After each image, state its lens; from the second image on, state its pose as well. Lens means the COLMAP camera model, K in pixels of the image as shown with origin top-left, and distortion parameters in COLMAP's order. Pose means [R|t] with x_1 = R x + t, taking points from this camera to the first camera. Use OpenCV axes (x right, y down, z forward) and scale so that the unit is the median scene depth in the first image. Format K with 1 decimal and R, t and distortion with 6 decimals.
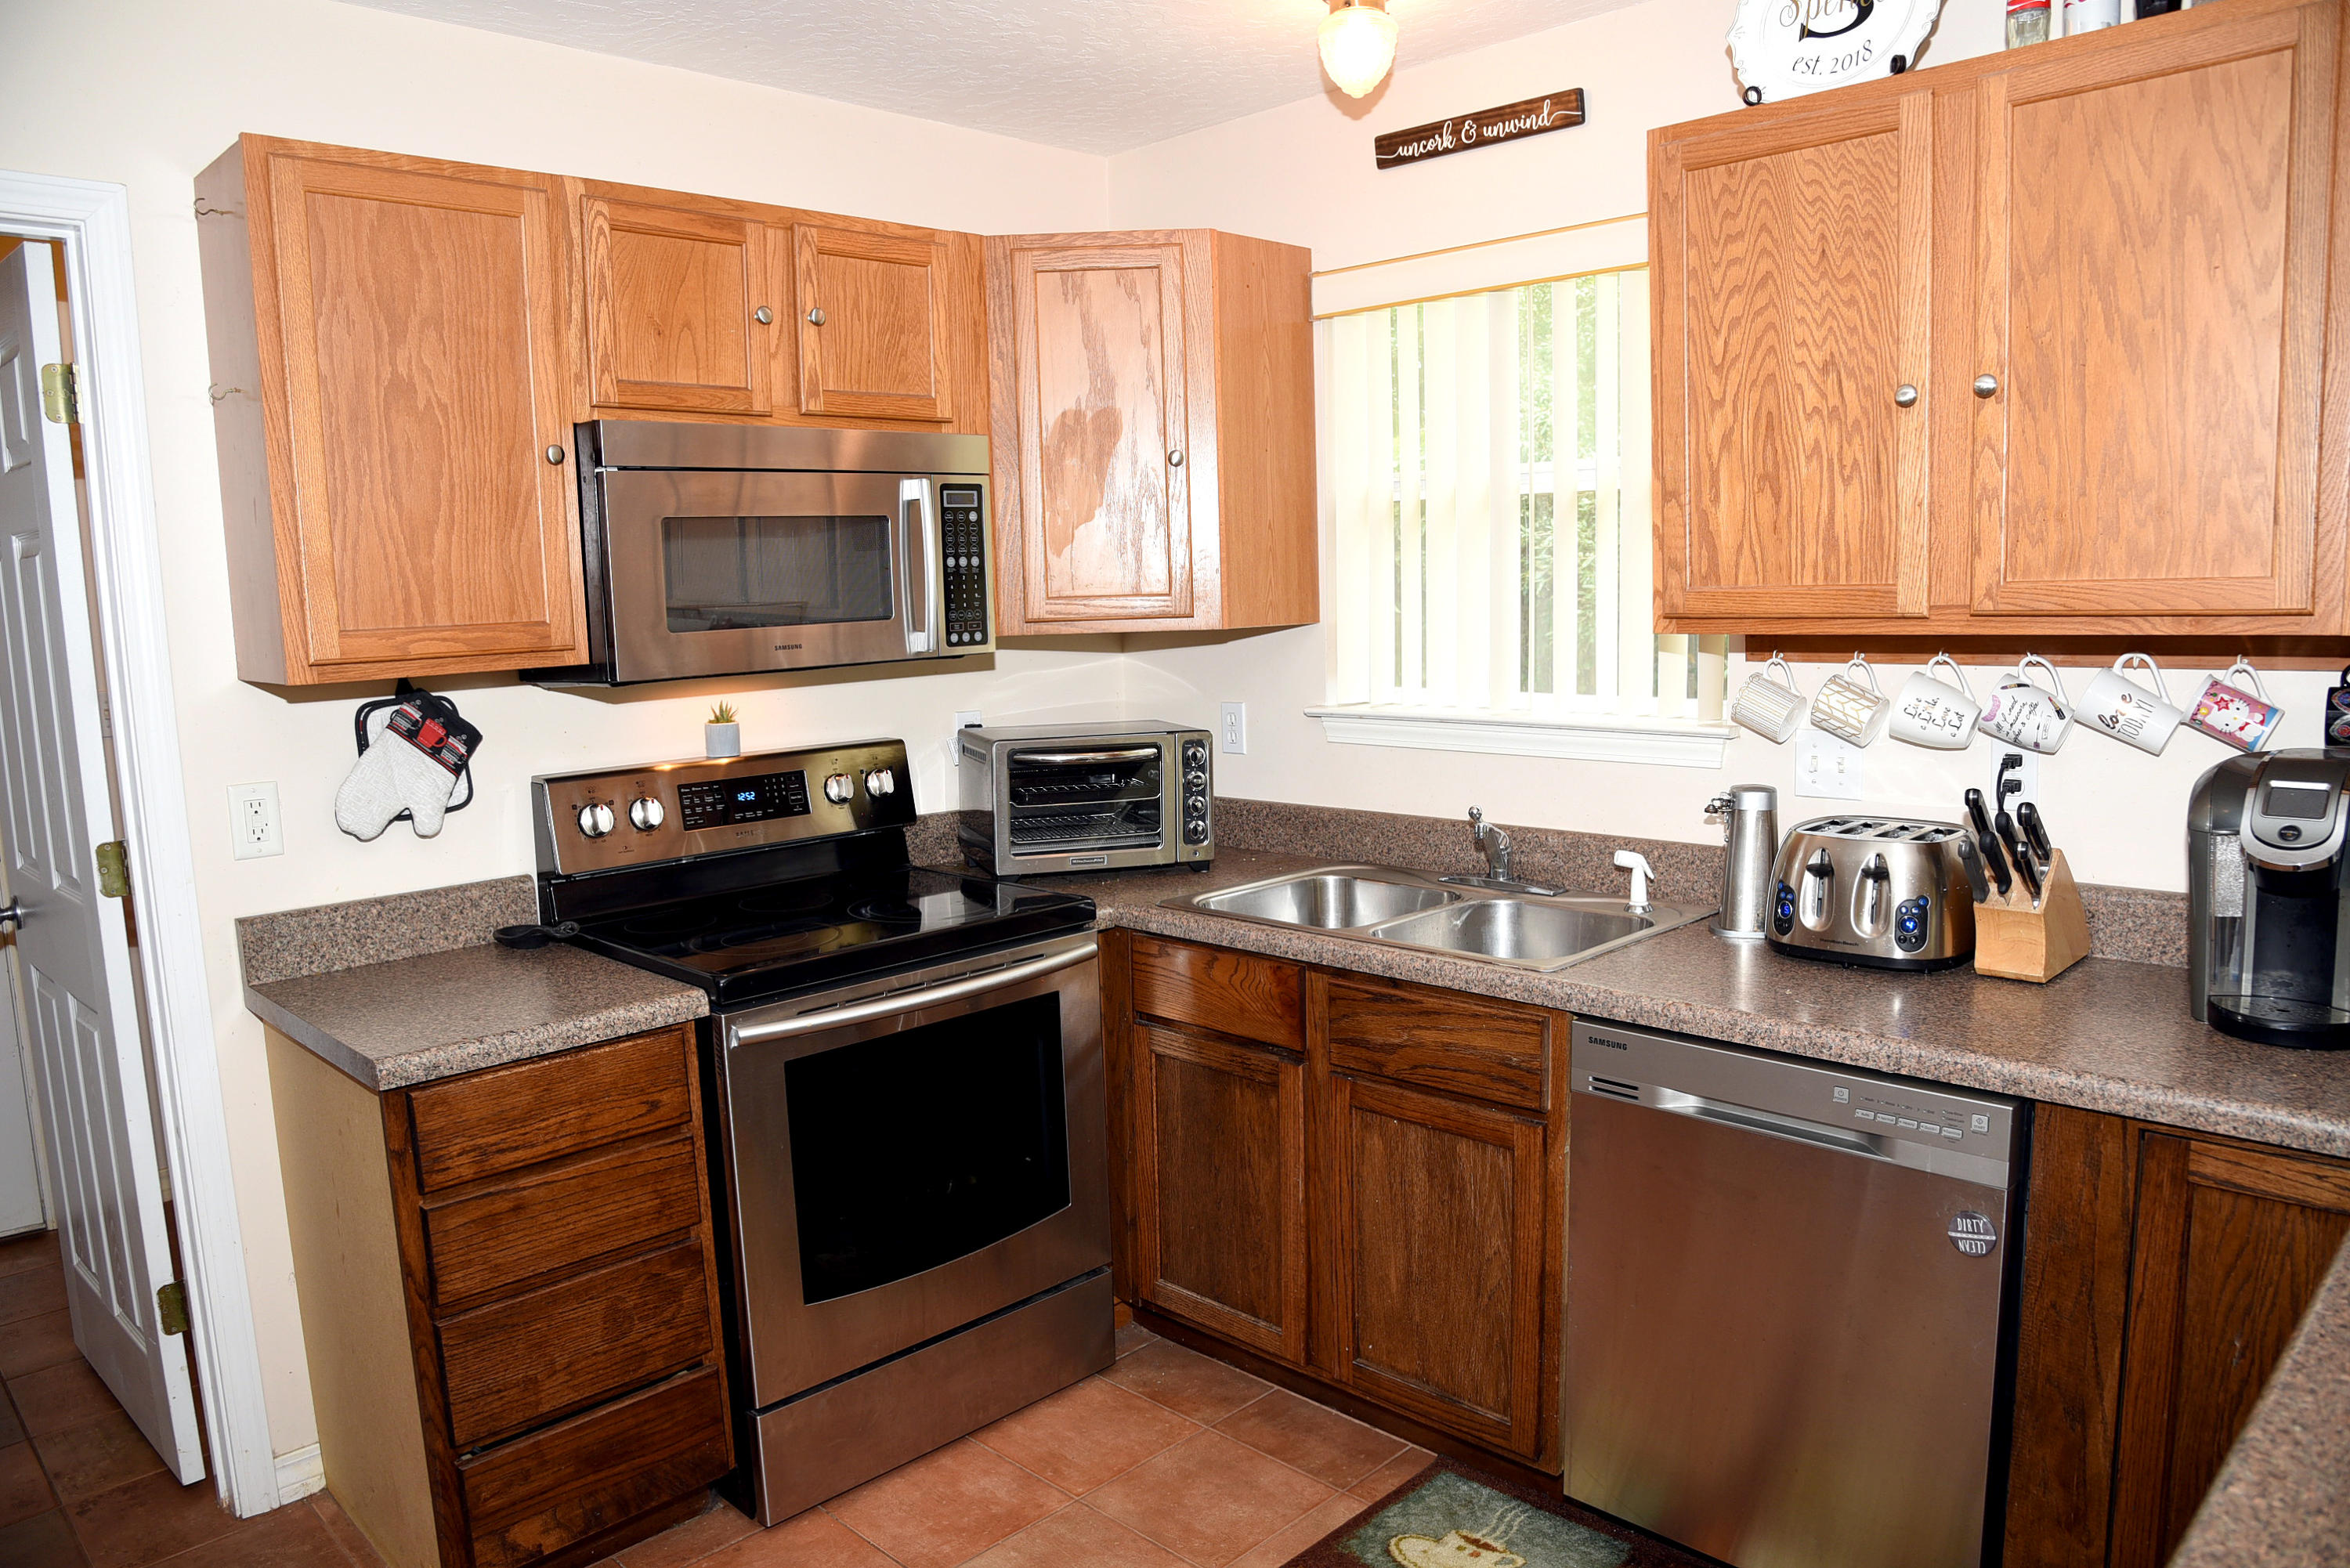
lens RADIAL K [[1601.2, 0, 1179.6], [0, 1601.2, 791.6], [0, 0, 1]] dist [-0.109649, 0.056647]
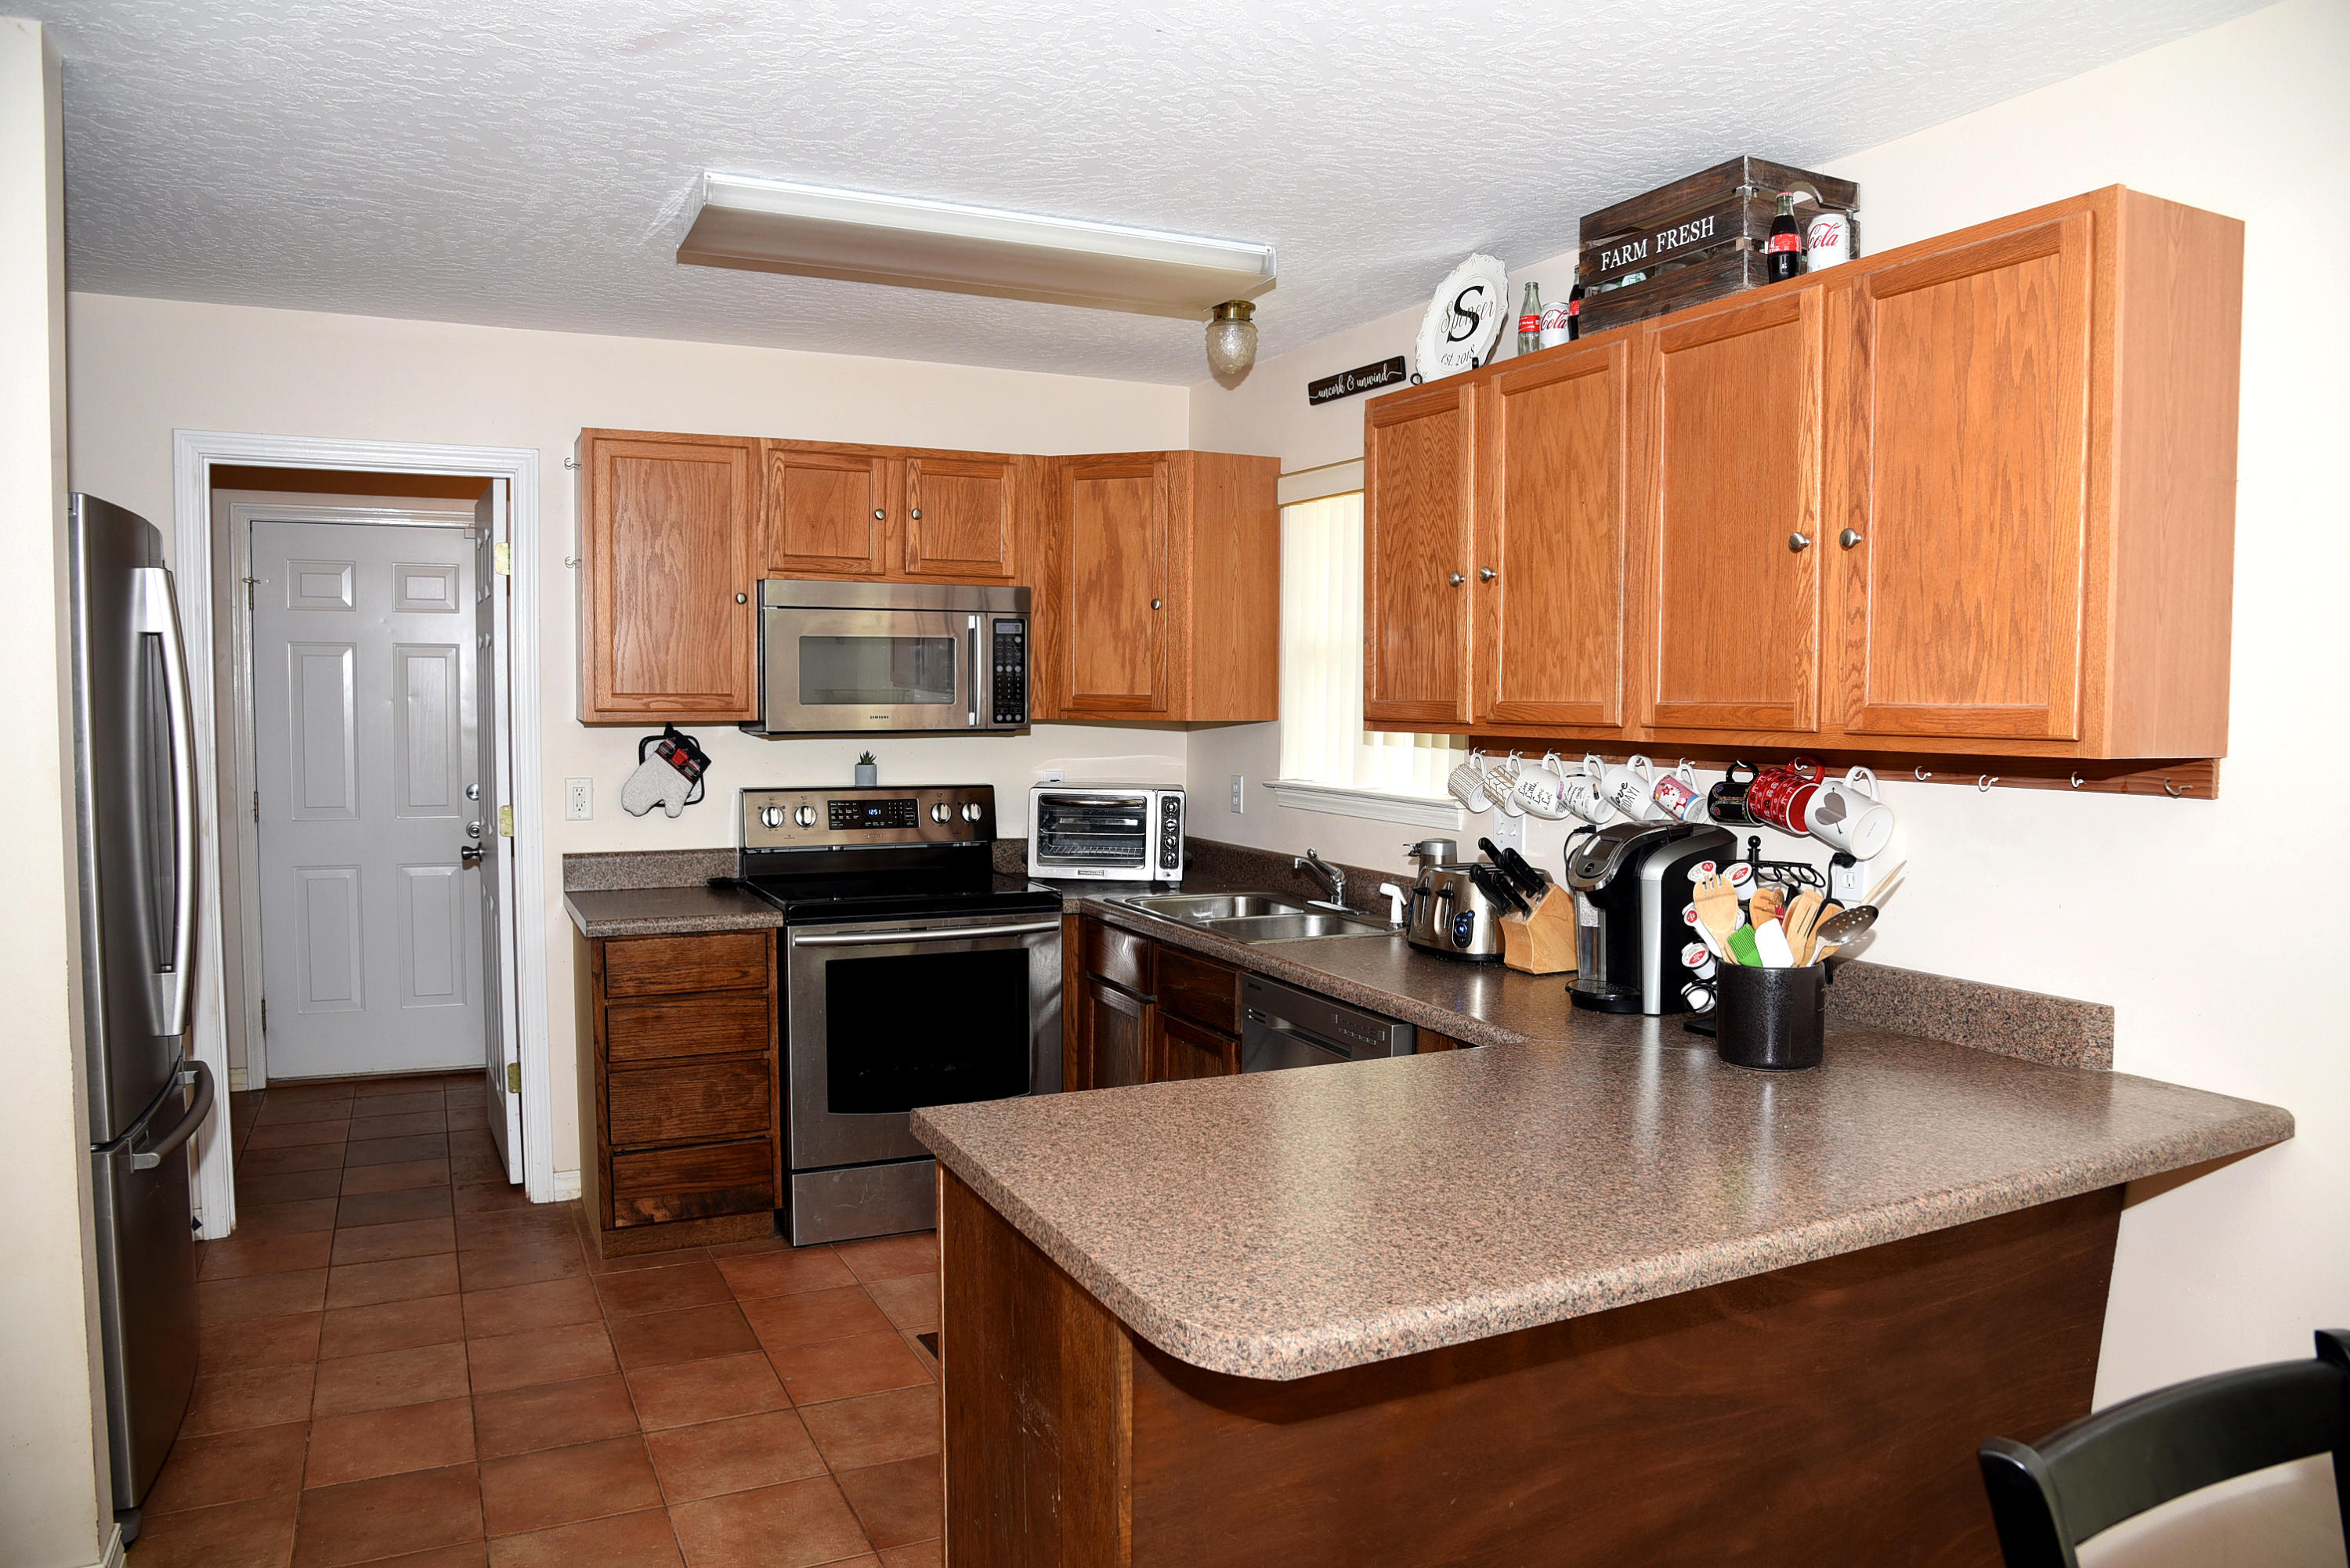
lens RADIAL K [[1601.2, 0, 1176.7], [0, 1601.2, 789.2], [0, 0, 1]] dist [-0.109649, 0.056647]
pose [[0.944275, 0.057604, -0.324079, 0.634943], [-0.079050, 0.995440, -0.053393, 0.050169], [0.319526, 0.076037, 0.944522, -0.483288]]
